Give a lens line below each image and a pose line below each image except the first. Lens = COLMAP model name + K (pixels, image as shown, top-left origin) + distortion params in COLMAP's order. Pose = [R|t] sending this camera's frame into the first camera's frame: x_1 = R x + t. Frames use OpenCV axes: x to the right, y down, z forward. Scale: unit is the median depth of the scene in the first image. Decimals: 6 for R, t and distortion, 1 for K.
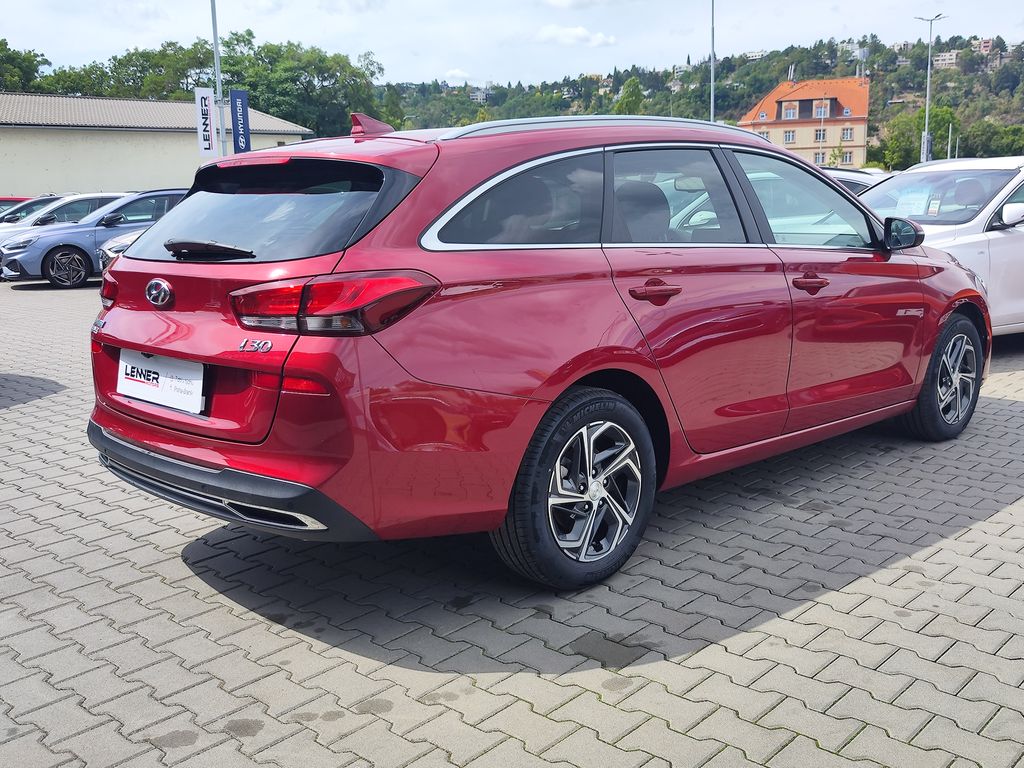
lens RADIAL K [[1002.3, 0, 509.3], [0, 1002.3, 386.1], [0, 0, 1]] dist [0.007997, 0.000000]
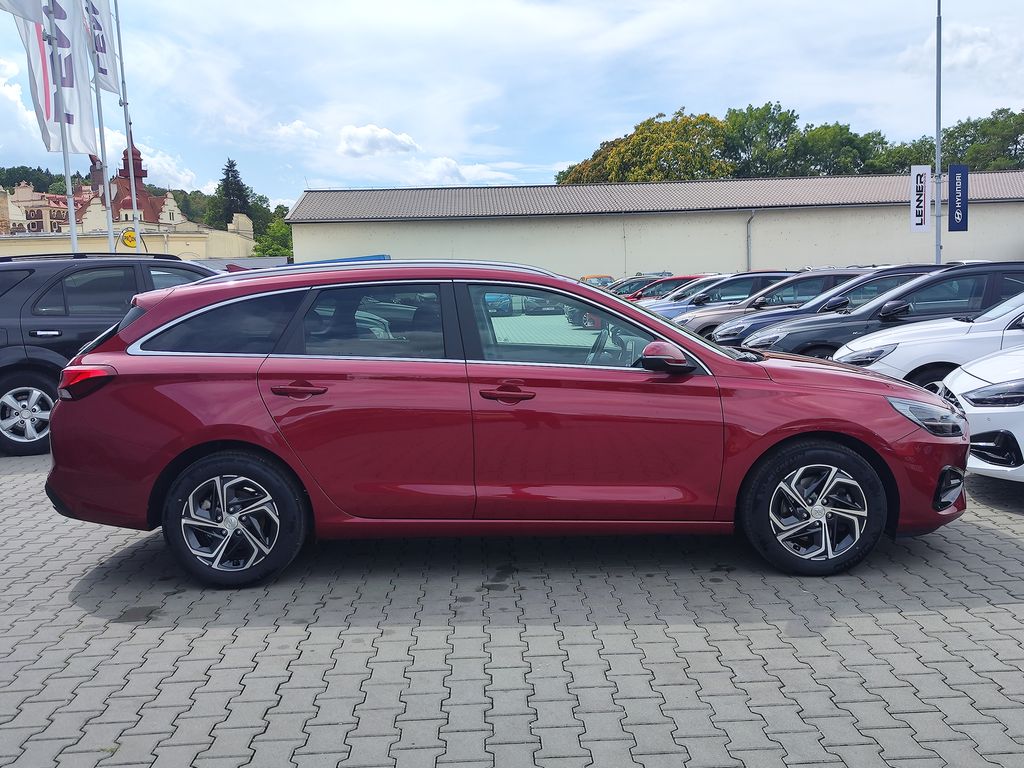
lens RADIAL K [[1002.3, 0, 512.8], [0, 1002.3, 383.6], [0, 0, 1]] dist [0.007997, 0.000000]
pose [[0.738603, 0.070961, -0.670395, 1.307087], [-0.118735, 0.992592, -0.025751, -0.104274], [0.663602, 0.098619, 0.741557, 0.162085]]
